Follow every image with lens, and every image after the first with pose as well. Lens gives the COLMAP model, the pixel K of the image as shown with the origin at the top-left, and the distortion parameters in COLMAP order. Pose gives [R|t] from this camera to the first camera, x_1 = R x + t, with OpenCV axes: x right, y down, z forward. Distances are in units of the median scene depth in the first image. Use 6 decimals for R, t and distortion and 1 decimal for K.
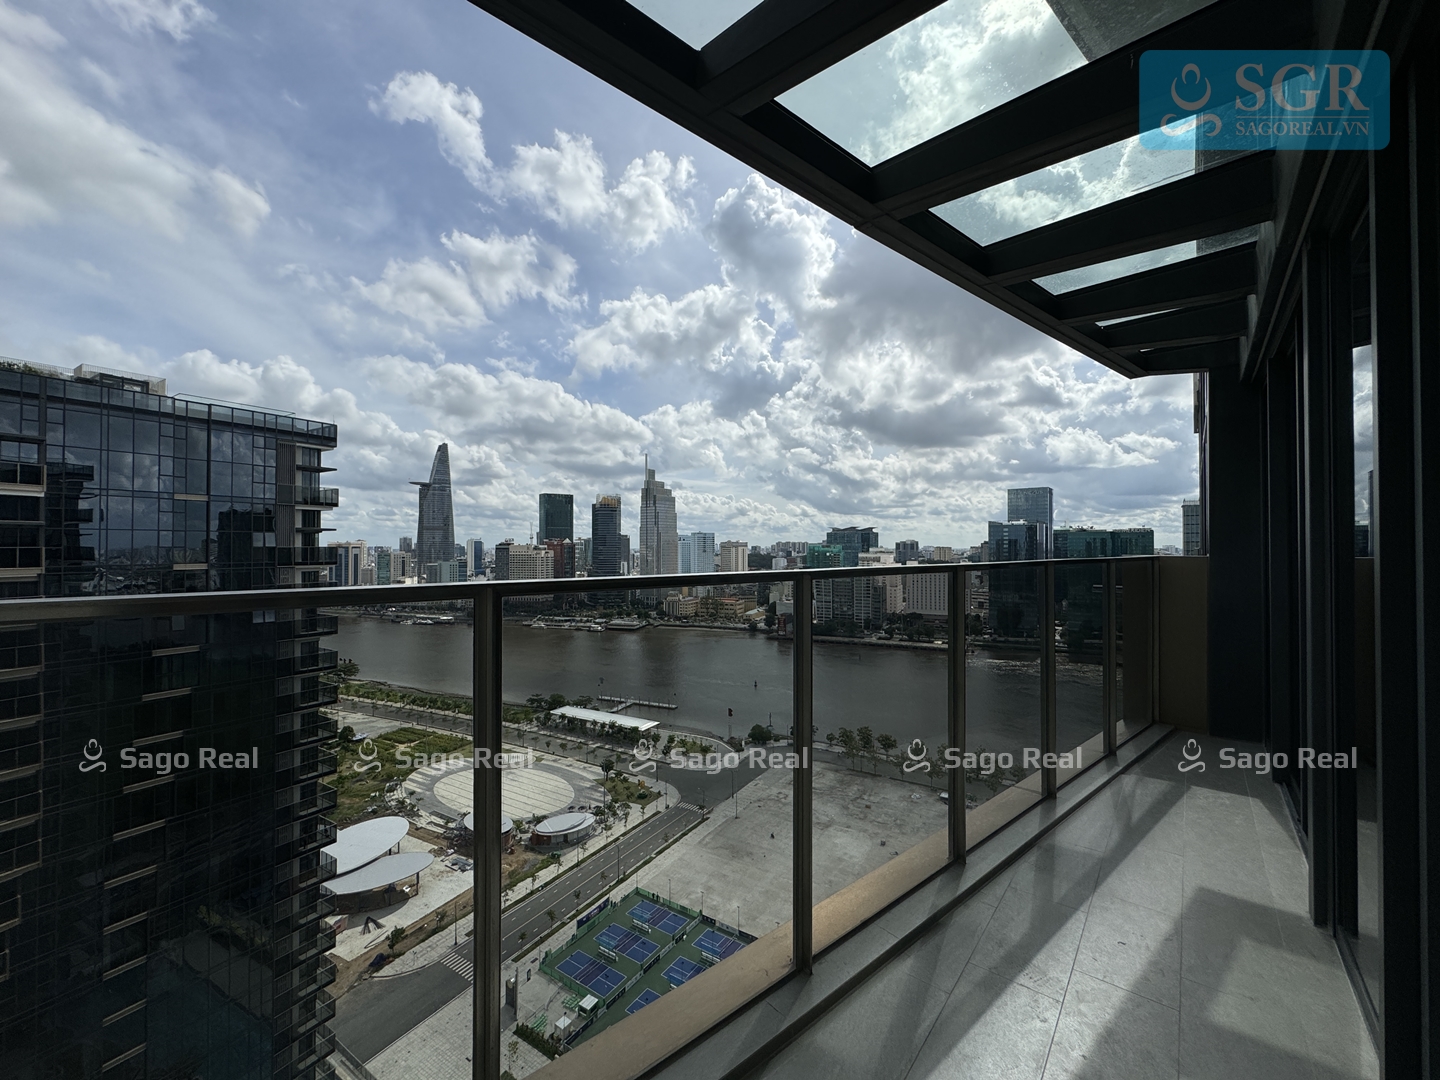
lens RADIAL K [[577.6, 0, 718.2], [0, 577.6, 542.1], [0, 0, 1]] dist [-0.005376, 0.001288]
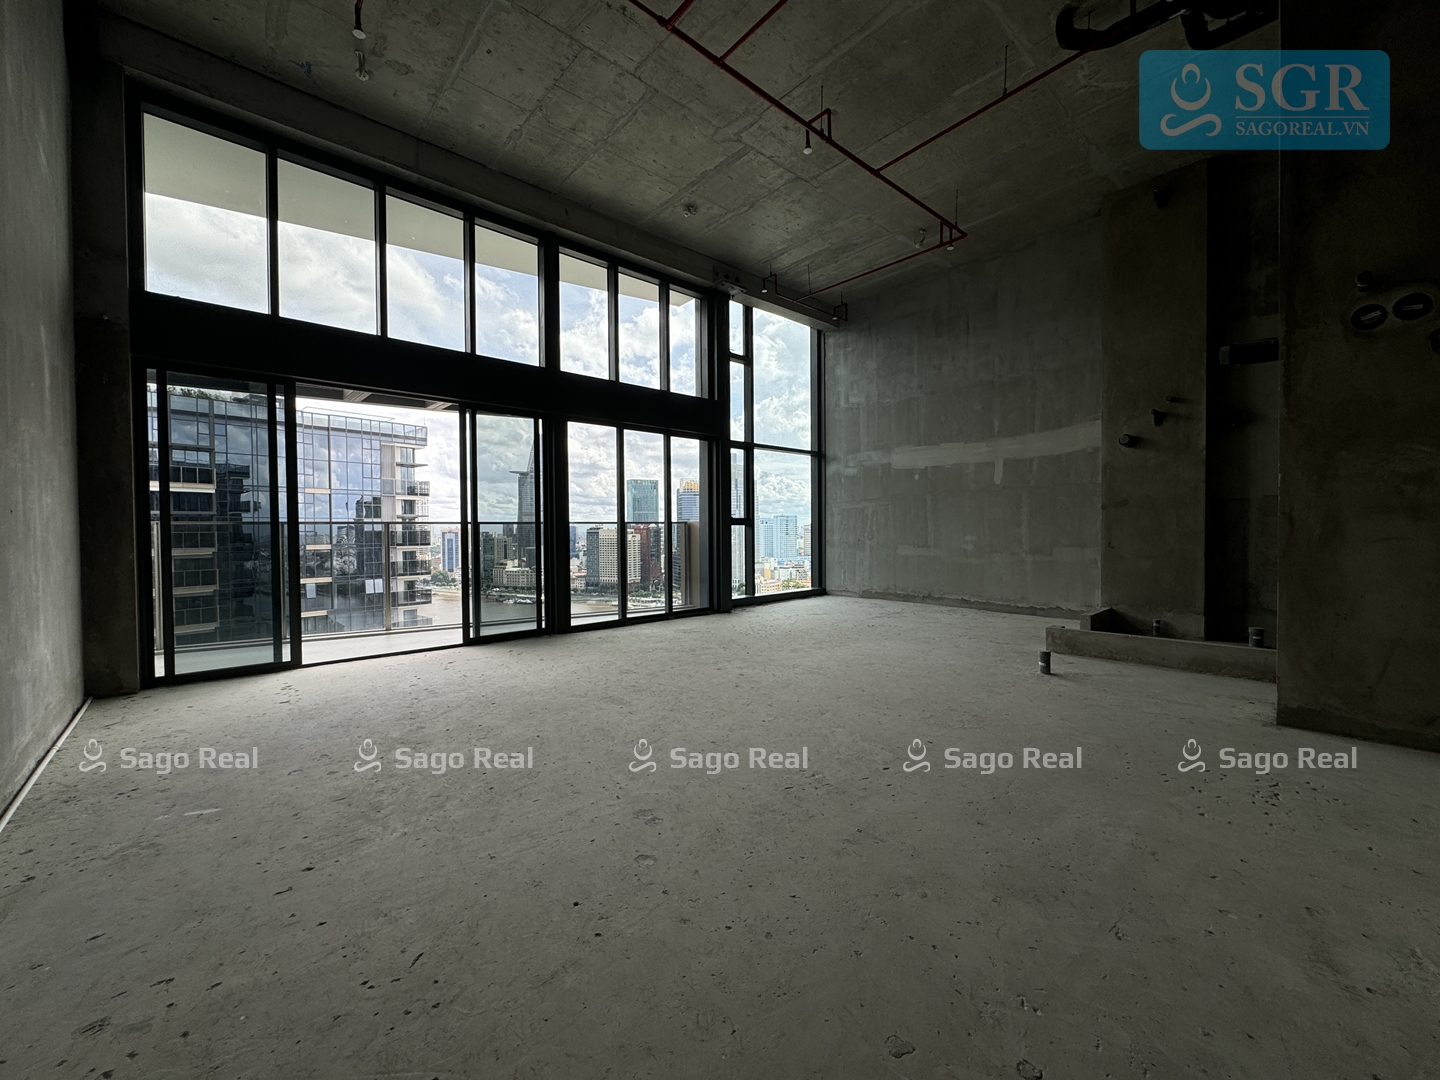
lens RADIAL K [[577.6, 0, 718.2], [0, 577.6, 543.7], [0, 0, 1]] dist [-0.005376, 0.001288]
pose [[0.988917, -0.003552, -0.148428, 0.100999], [0.008259, 0.999482, 0.031112, 0.003511], [0.148241, -0.031993, 0.988434, -0.084433]]
